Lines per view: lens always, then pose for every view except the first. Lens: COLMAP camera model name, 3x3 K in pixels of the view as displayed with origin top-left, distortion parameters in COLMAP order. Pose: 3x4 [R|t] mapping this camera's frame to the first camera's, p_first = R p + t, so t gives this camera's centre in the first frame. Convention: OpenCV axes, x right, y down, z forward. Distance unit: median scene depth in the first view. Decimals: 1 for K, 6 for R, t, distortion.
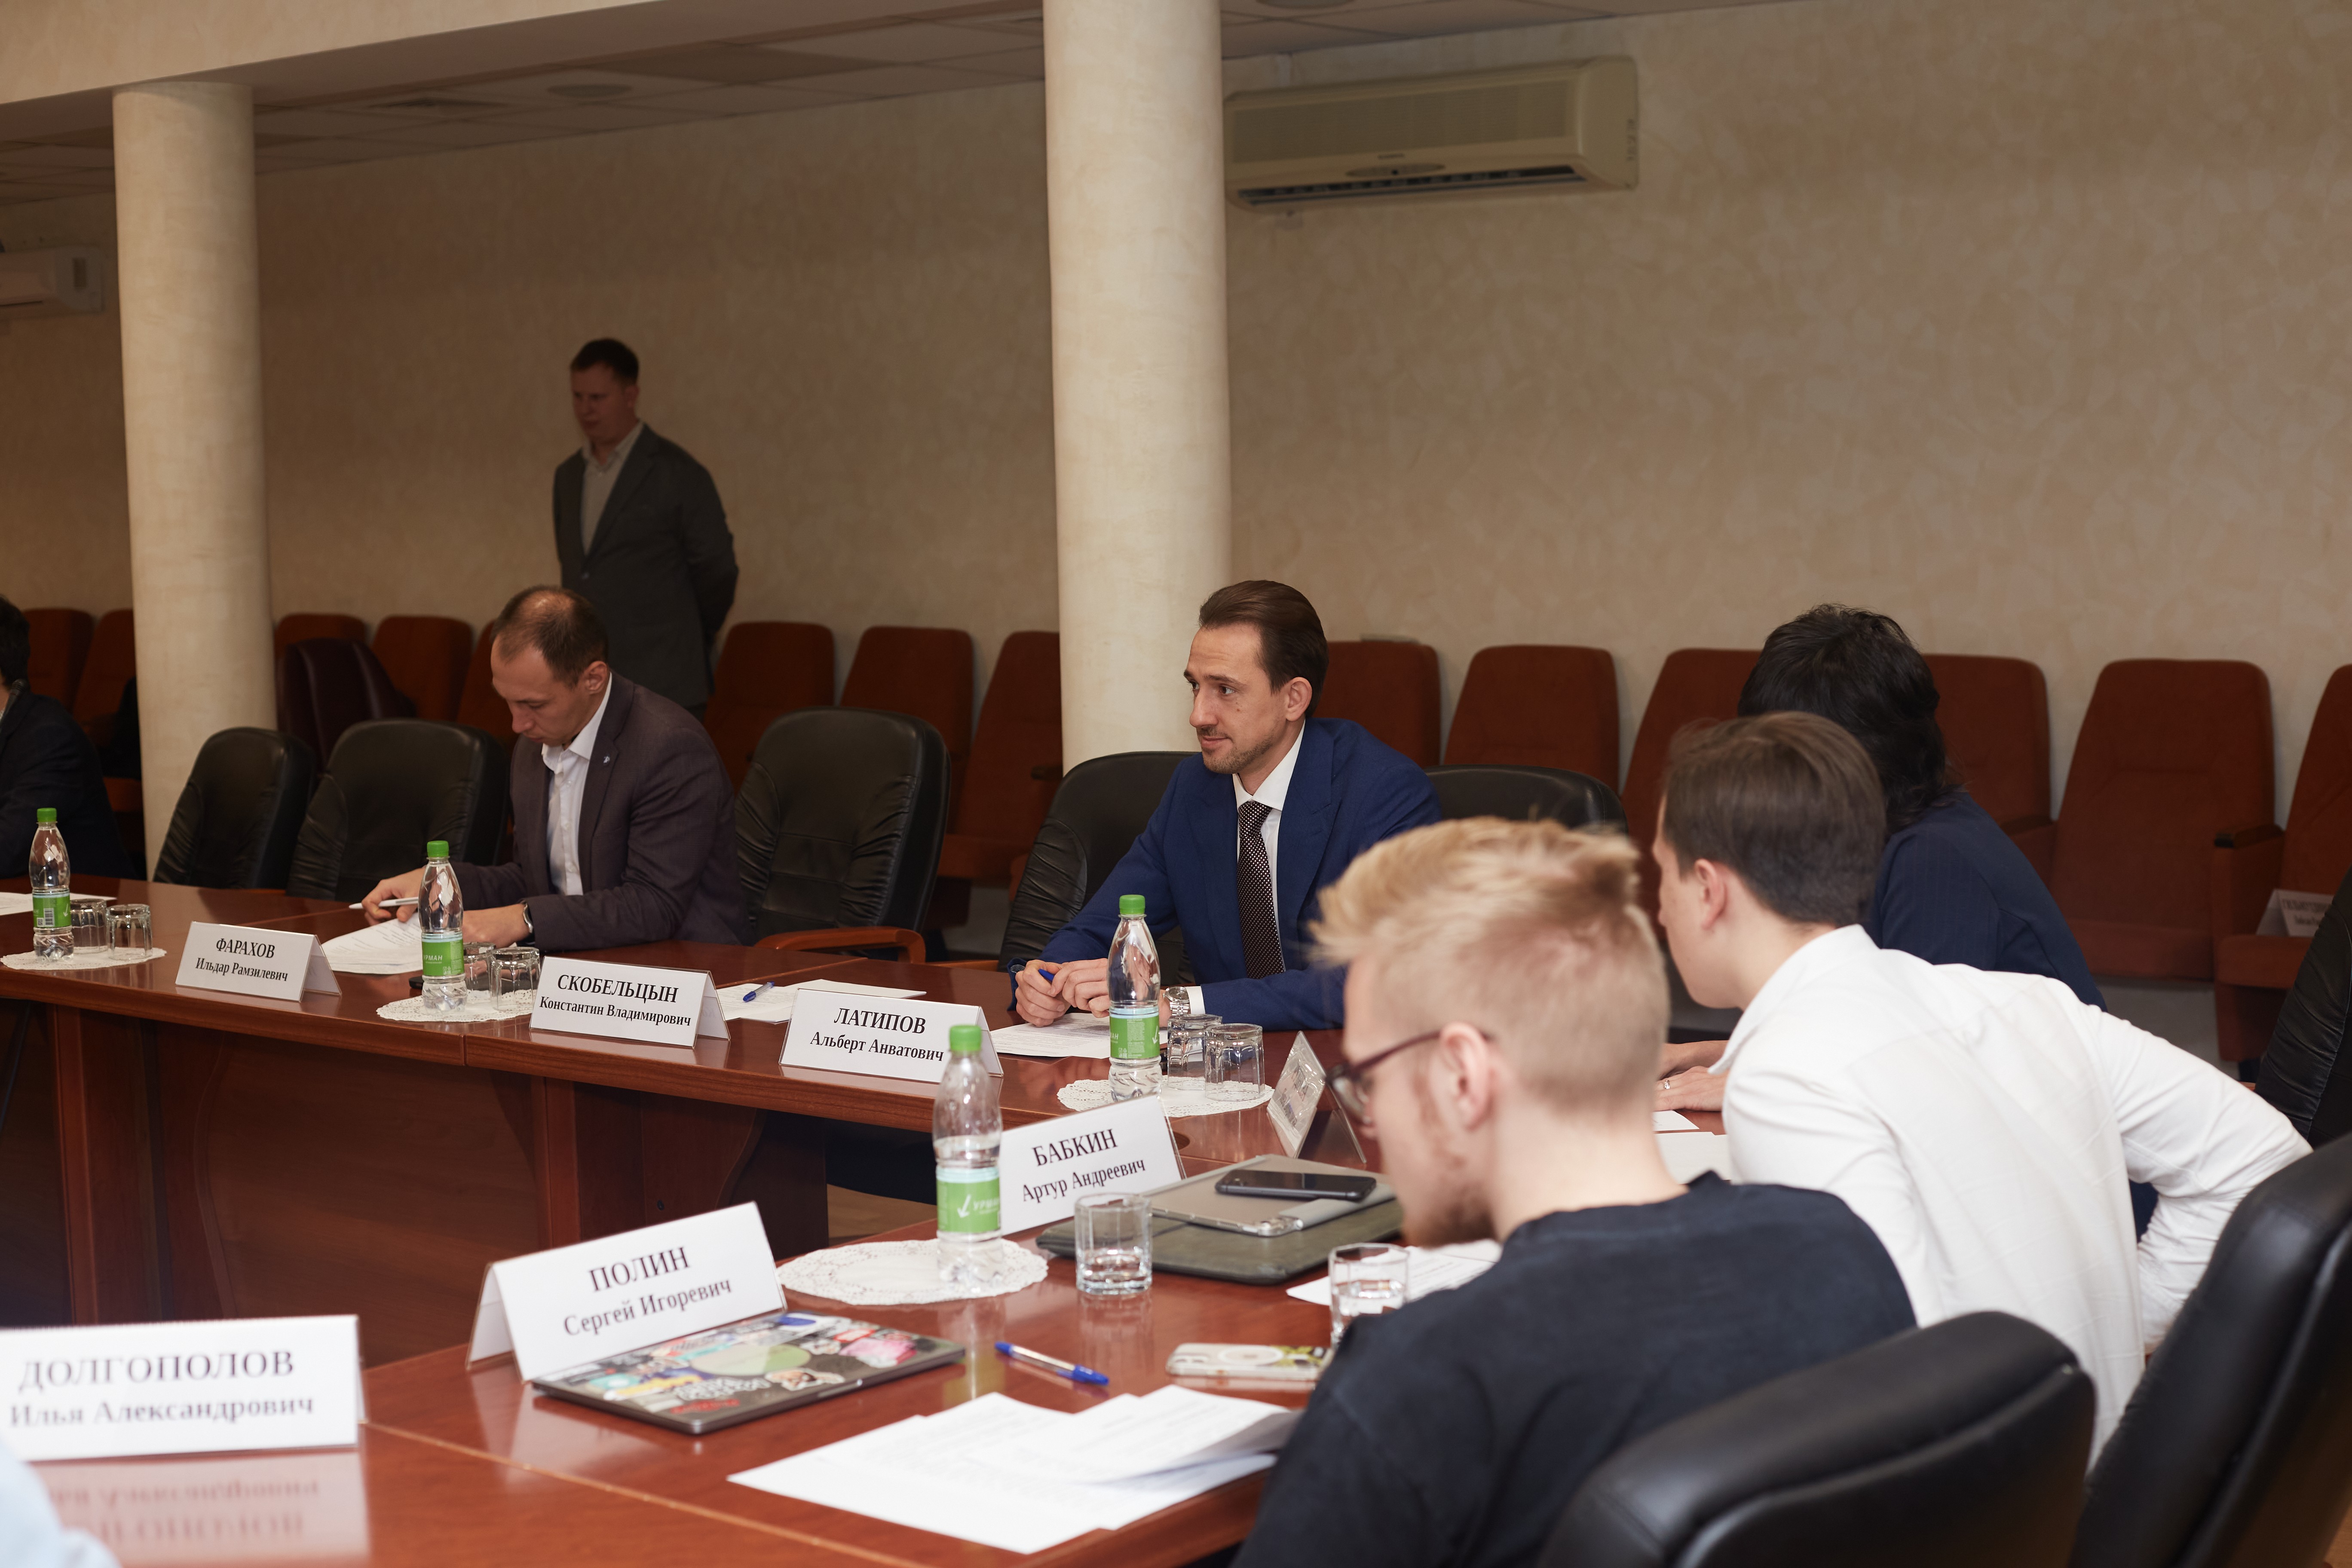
lens RADIAL K [[3469.4, 0, 1176.0], [0, 3469.4, 784.0], [0, 0, 1]] dist [-0.128066, 0.081872]
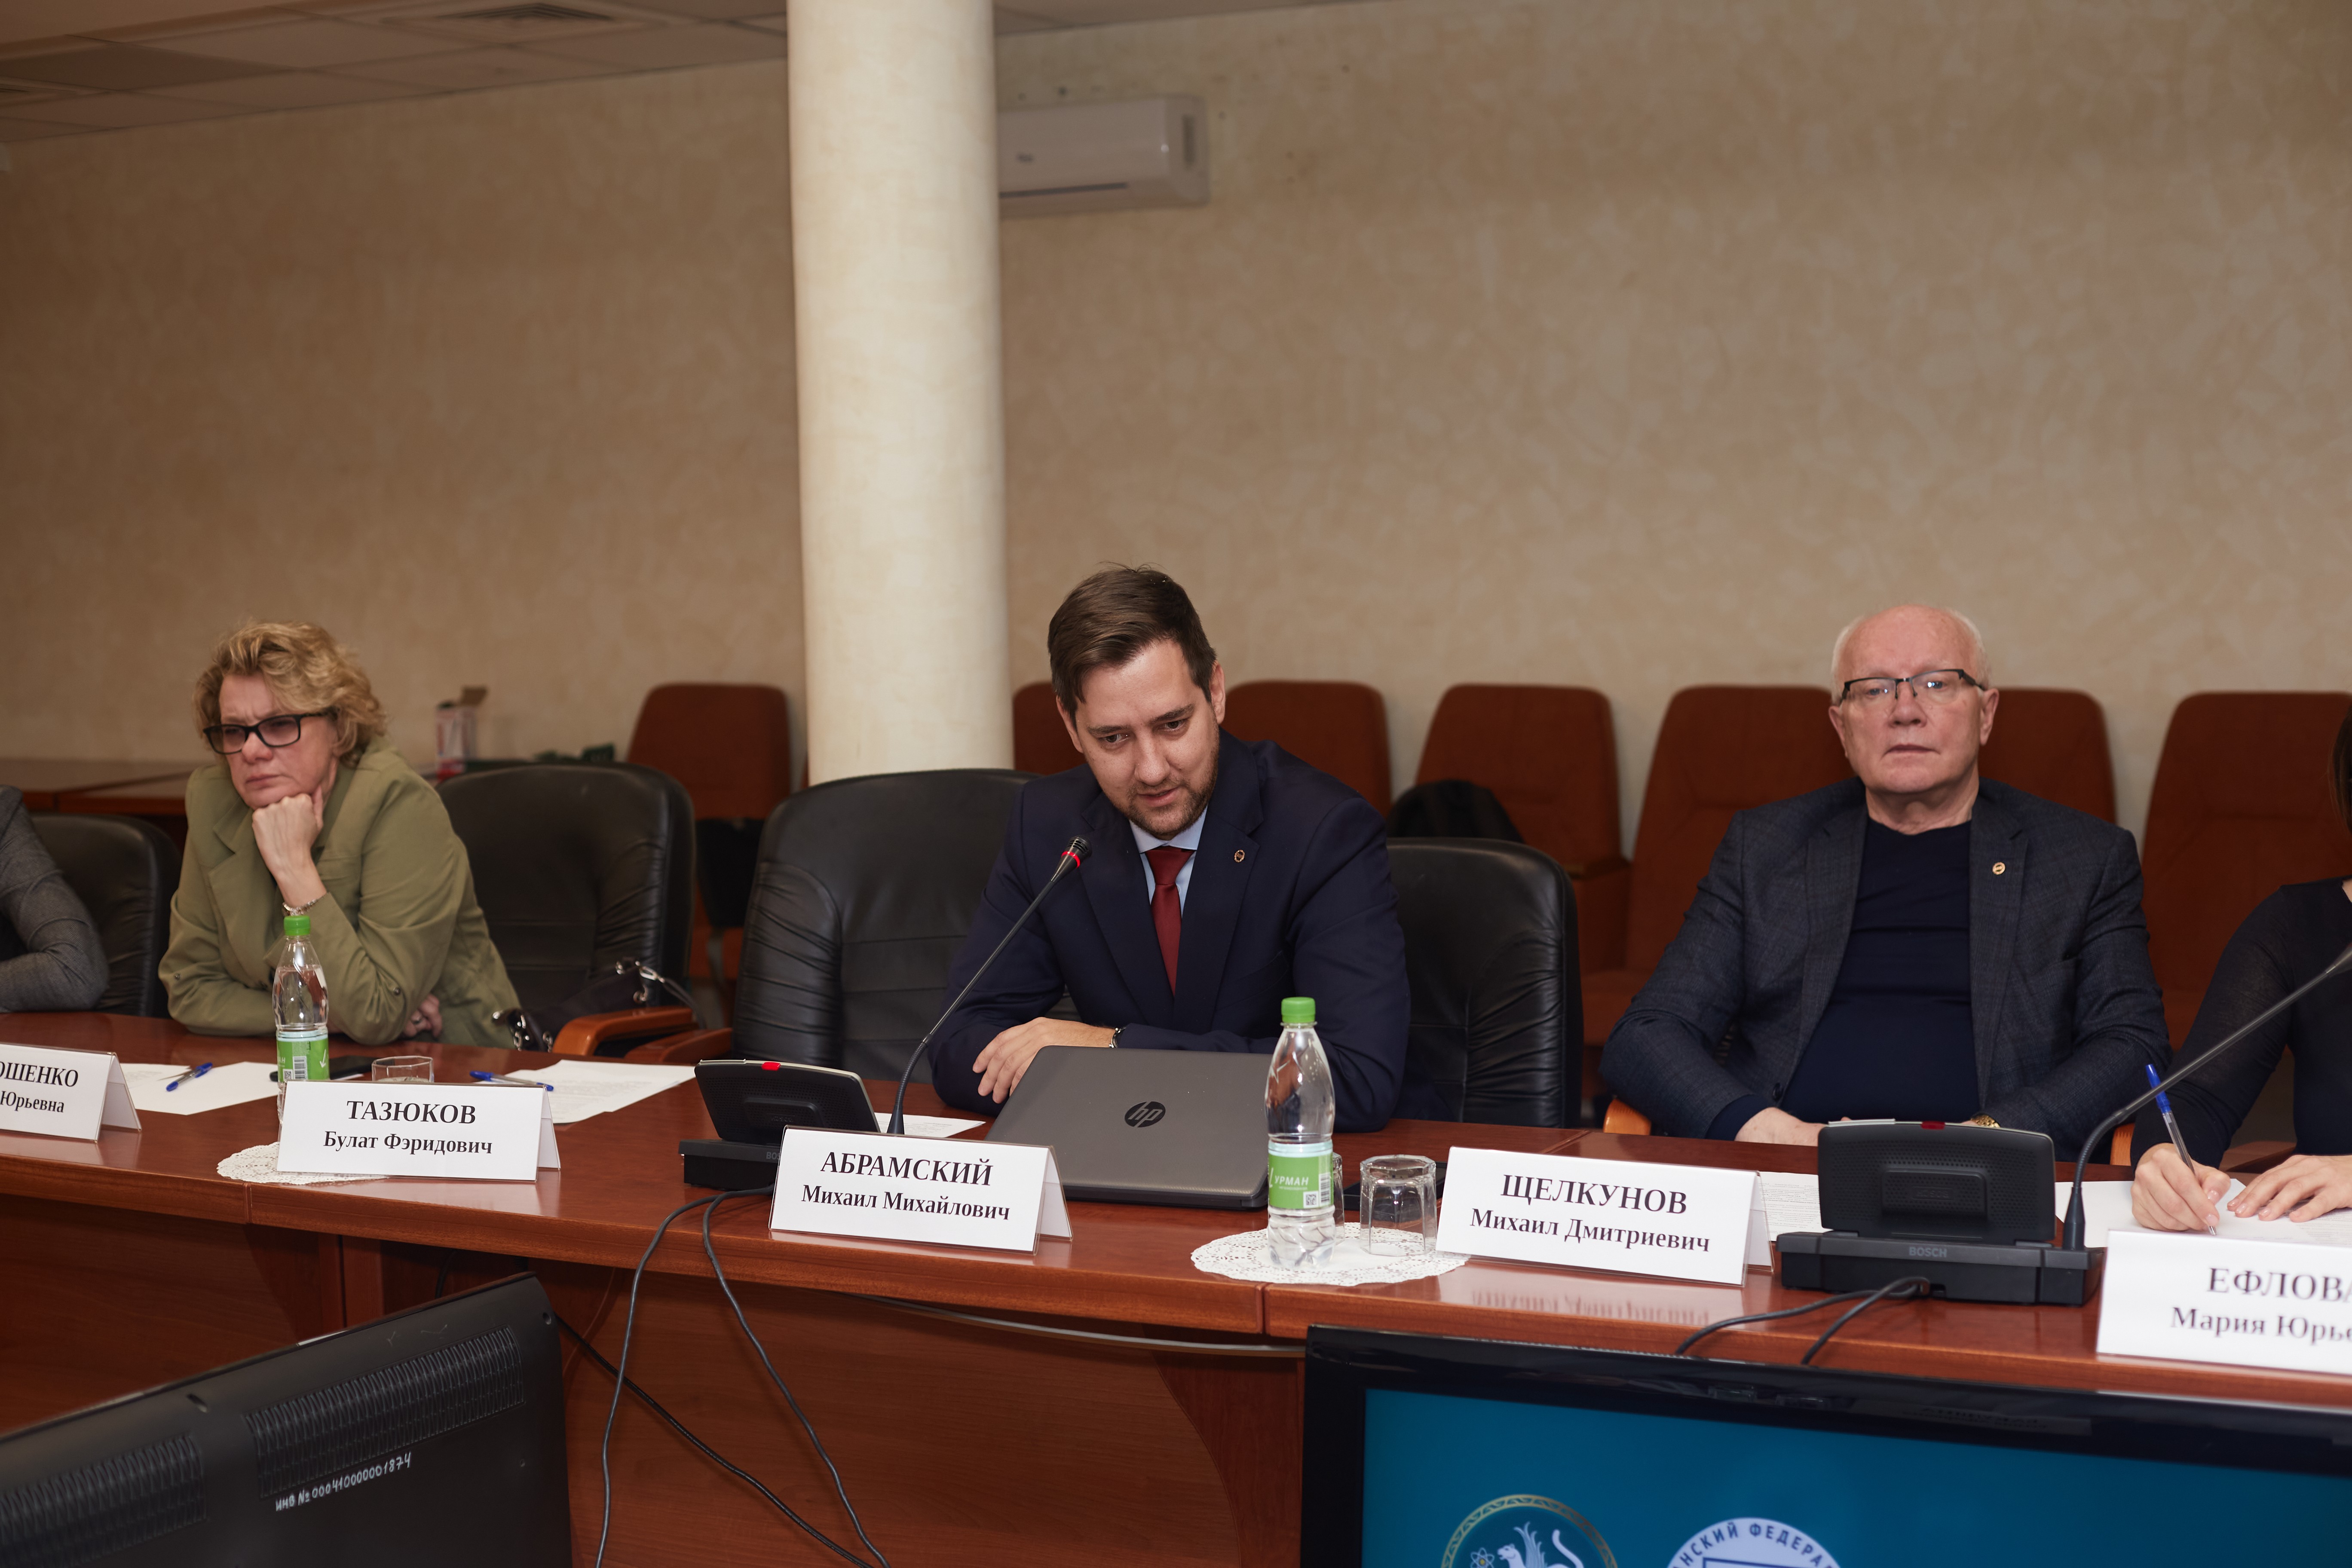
lens RADIAL K [[3469.4, 0, 1176.0], [0, 3469.4, 784.0], [0, 0, 1]] dist [-0.128066, 0.081872]
pose [[0.974638, -0.023029, 0.222599, -0.141600], [0.025374, 0.999649, -0.007680, -0.008677], [-0.222344, 0.013133, 0.974880, 0.121527]]
